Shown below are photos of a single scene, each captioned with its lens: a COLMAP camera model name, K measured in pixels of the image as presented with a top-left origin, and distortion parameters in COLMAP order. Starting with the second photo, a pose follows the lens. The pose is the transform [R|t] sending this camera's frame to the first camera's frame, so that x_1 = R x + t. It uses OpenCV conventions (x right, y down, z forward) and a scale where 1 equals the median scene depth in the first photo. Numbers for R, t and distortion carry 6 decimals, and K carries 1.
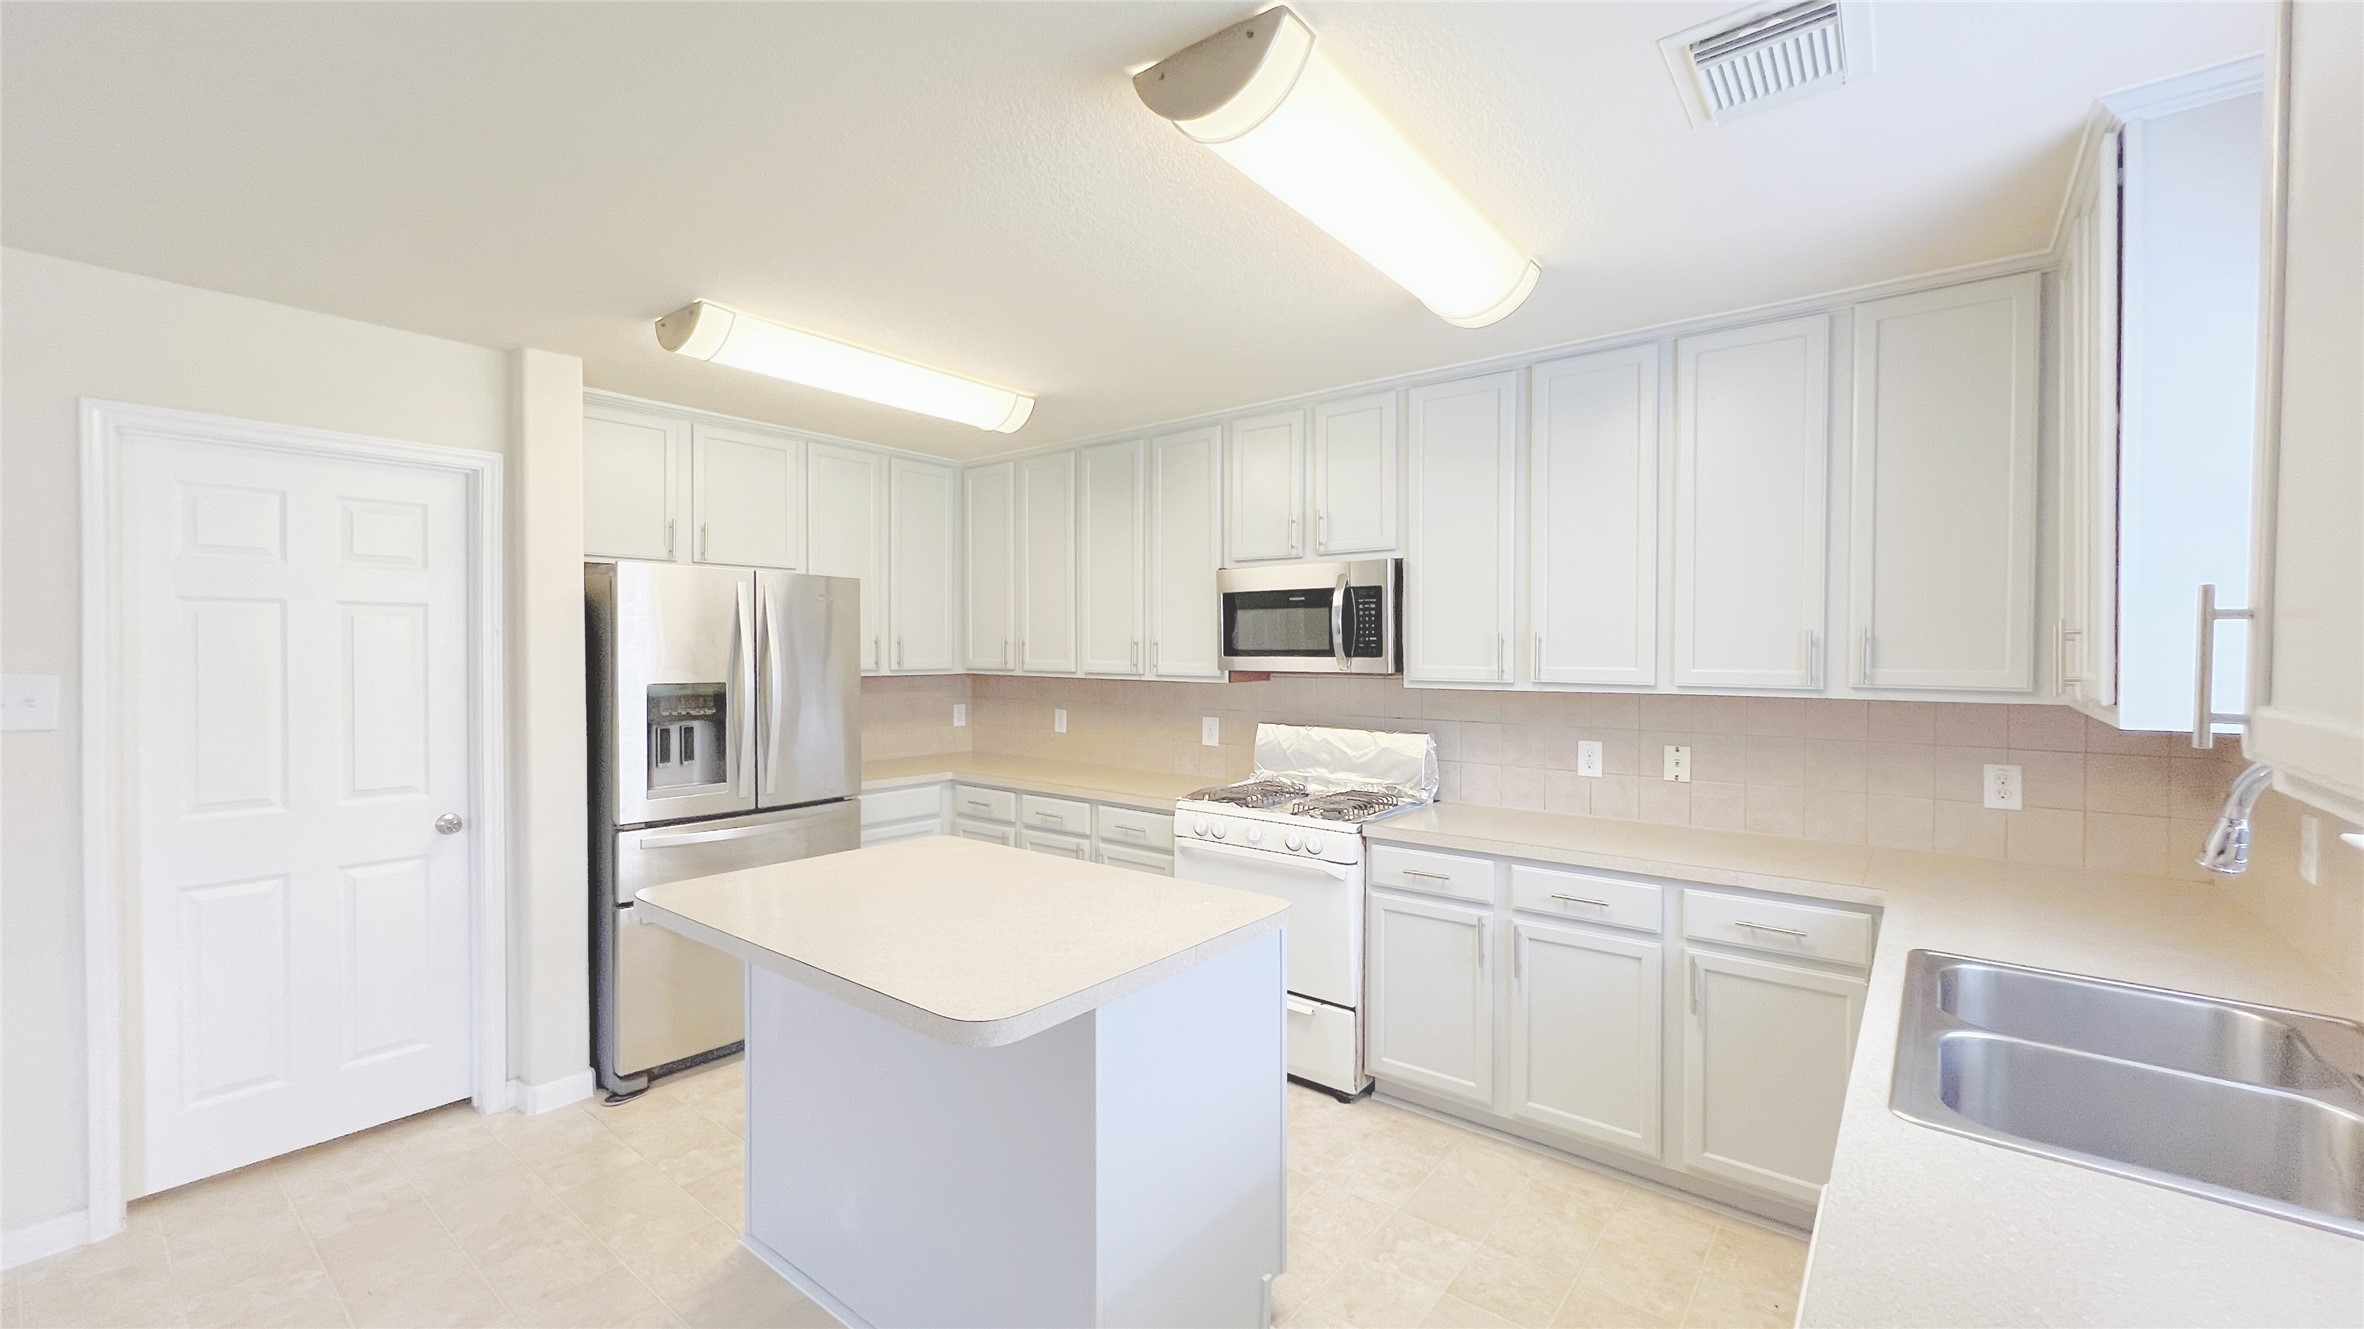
lens RADIAL K [[942.0, 0, 1179.6], [0, 942.0, 659.8], [0, 0, 1]] dist [-0.001132, 0.000449]
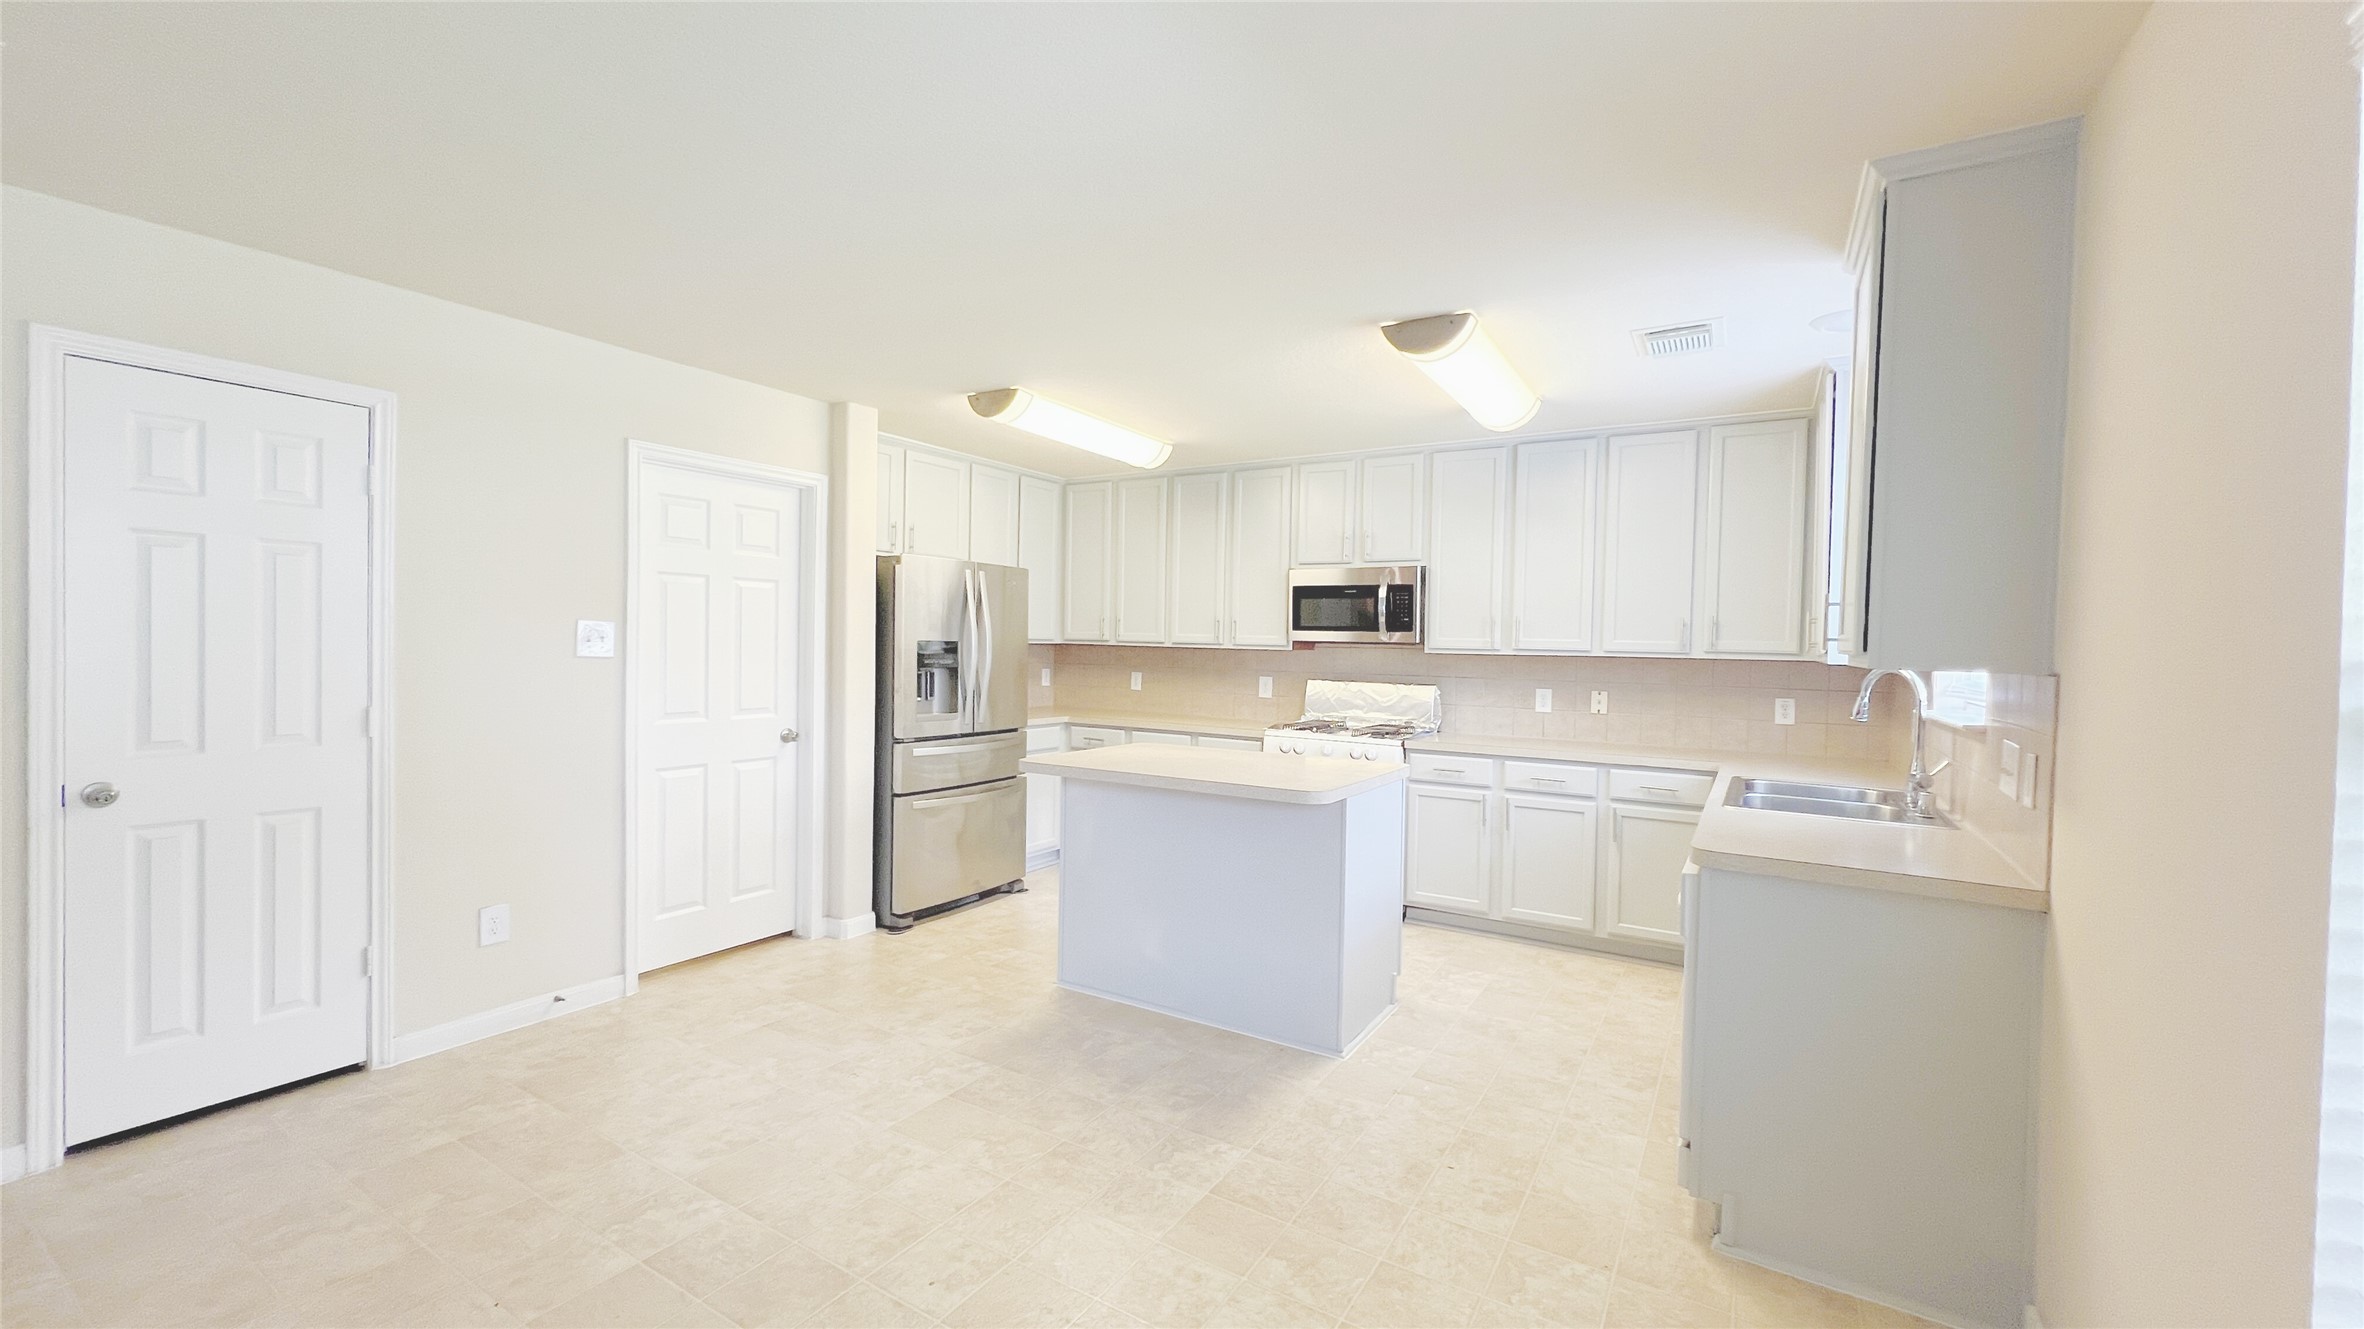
lens RADIAL K [[942.0, 0, 1179.6], [0, 942.0, 659.8], [0, 0, 1]] dist [-0.001132, 0.000449]
pose [[0.992484, 0.015257, 0.121419, -0.351826], [-0.016361, 0.999833, 0.008103, 0.037653], [-0.121275, -0.010028, 0.992568, -0.465343]]
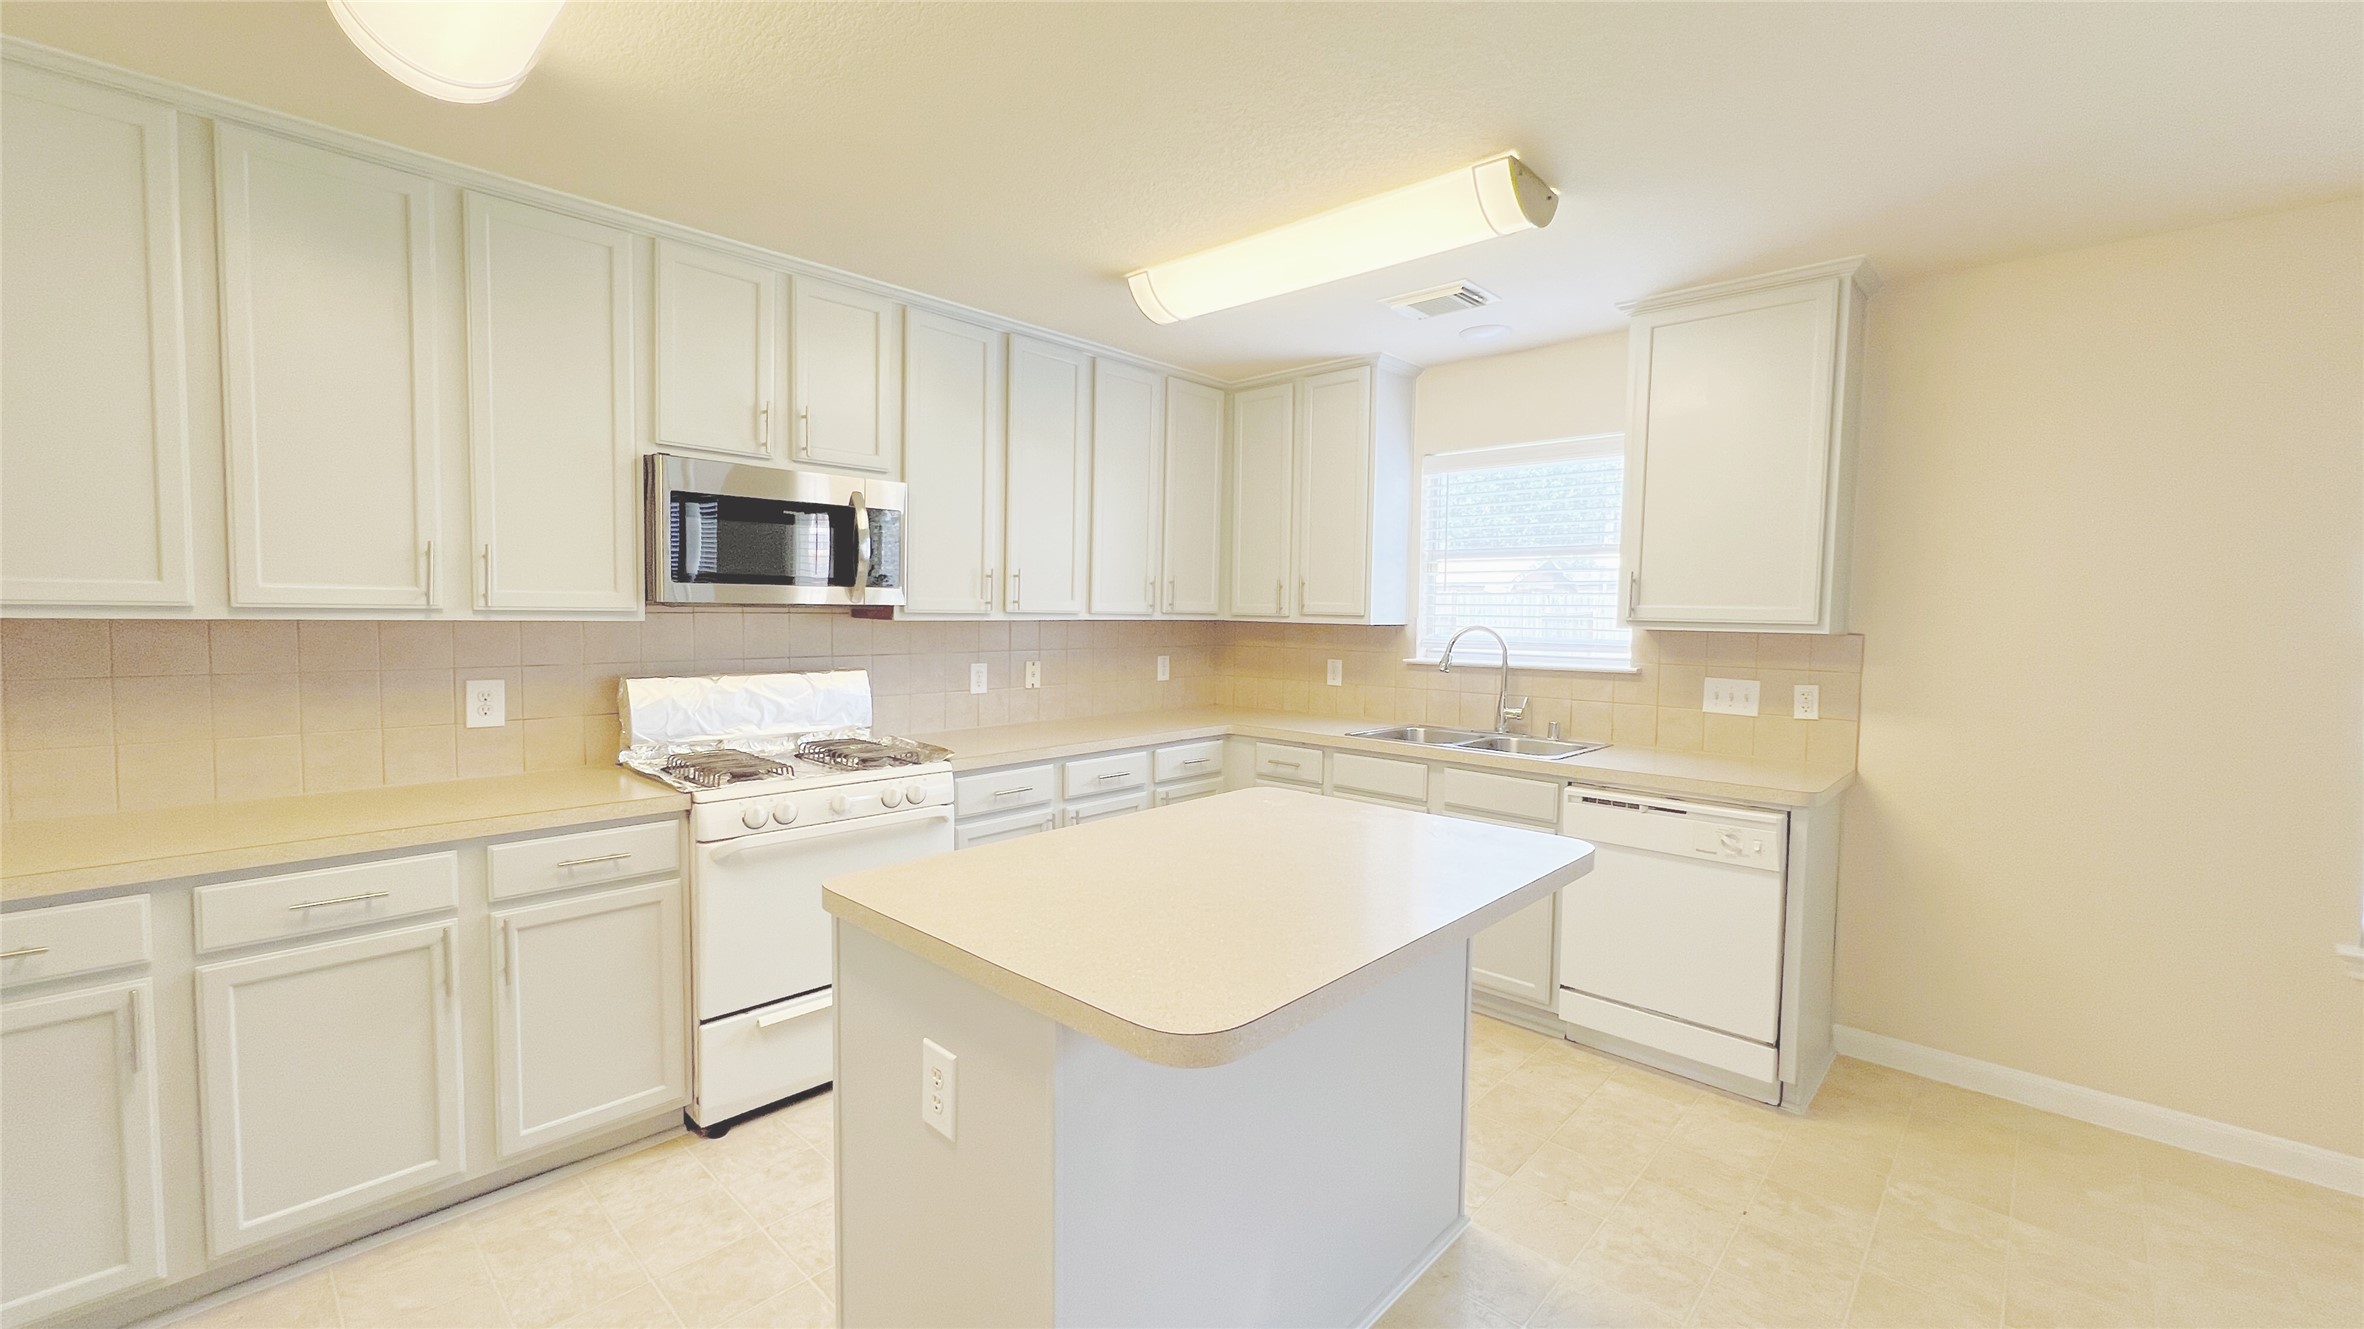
lens RADIAL K [[942.0, 0, 1179.6], [0, 942.0, 659.8], [0, 0, 1]] dist [-0.001132, 0.000449]
pose [[0.079856, -0.054712, 0.995304, -0.741026], [-0.001677, 0.998484, 0.055022, 0.017680], [-0.996805, -0.006063, 0.079643, 0.682761]]
